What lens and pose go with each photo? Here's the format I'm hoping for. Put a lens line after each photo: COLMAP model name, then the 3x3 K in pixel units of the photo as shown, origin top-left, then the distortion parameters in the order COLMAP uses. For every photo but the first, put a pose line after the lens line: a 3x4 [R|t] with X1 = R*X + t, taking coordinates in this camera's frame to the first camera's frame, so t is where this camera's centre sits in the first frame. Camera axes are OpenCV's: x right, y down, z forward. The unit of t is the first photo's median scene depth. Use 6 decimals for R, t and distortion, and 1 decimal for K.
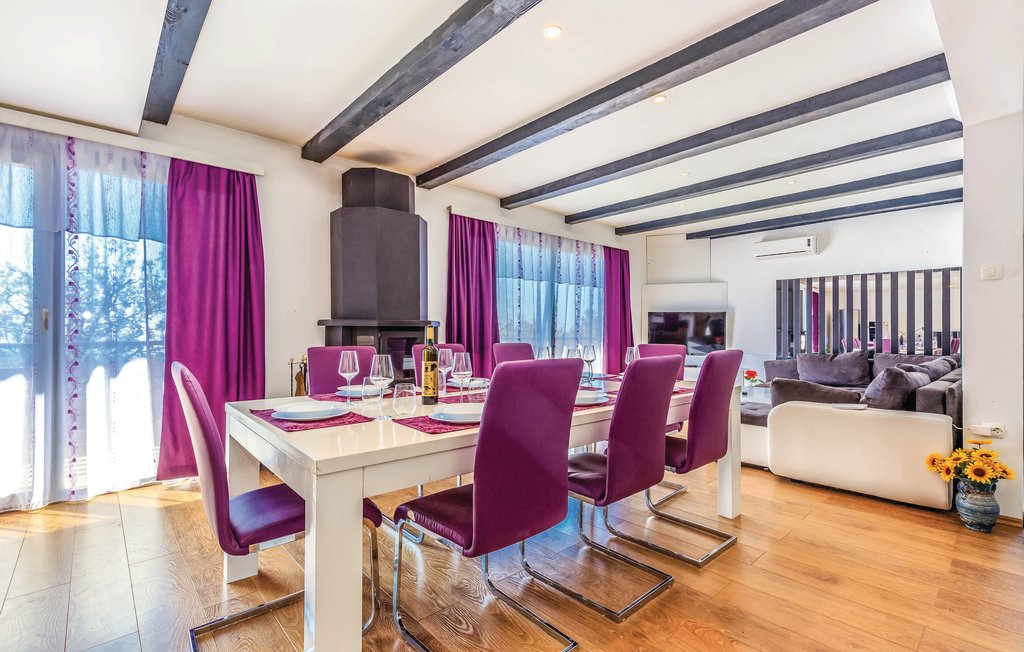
lens RADIAL K [[469.1, 0, 506.1], [0, 469.1, 330.3], [0, 0, 1]] dist [-0.014026, 0.000317]
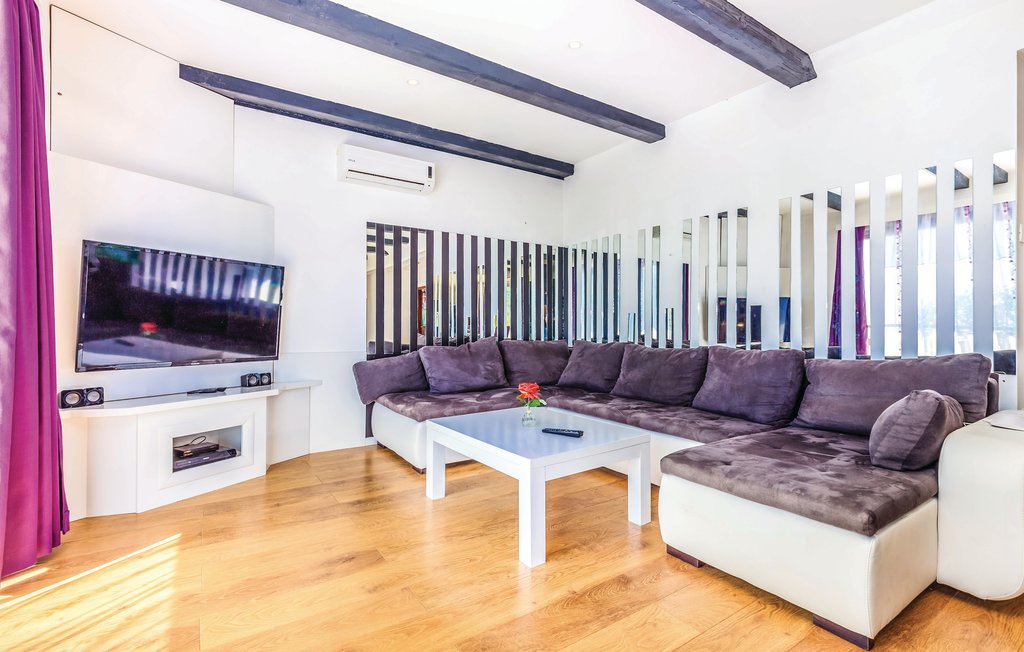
lens RADIAL K [[469.1, 0, 512.0], [0, 469.1, 332.3], [0, 0, 1]] dist [-0.014026, 0.000317]
pose [[0.152375, -0.001955, 0.988321, 0.037451], [-0.002359, 0.999994, 0.002342, 0.035627], [-0.988320, -0.002688, 0.152369, 0.920476]]
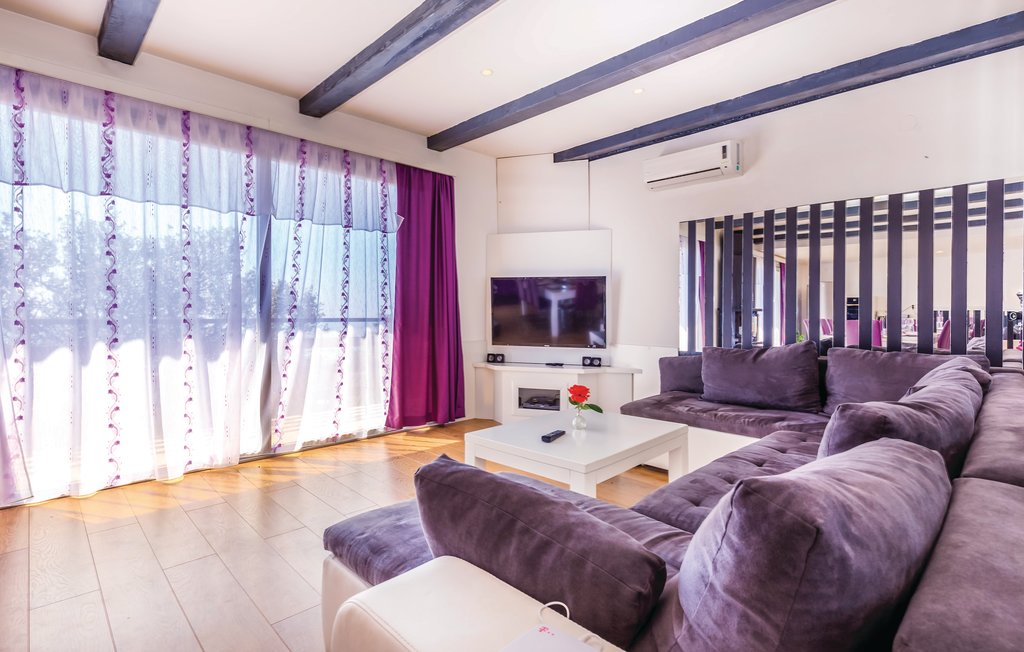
lens RADIAL K [[469.1, 0, 522.0], [0, 469.1, 320.8], [0, 0, 1]] dist [-0.014026, 0.000317]
pose [[0.999457, 0.003424, 0.032781, 0.449124], [-0.004352, 0.999591, 0.028257, 0.003696], [-0.032671, -0.028384, 0.999063, 0.505629]]
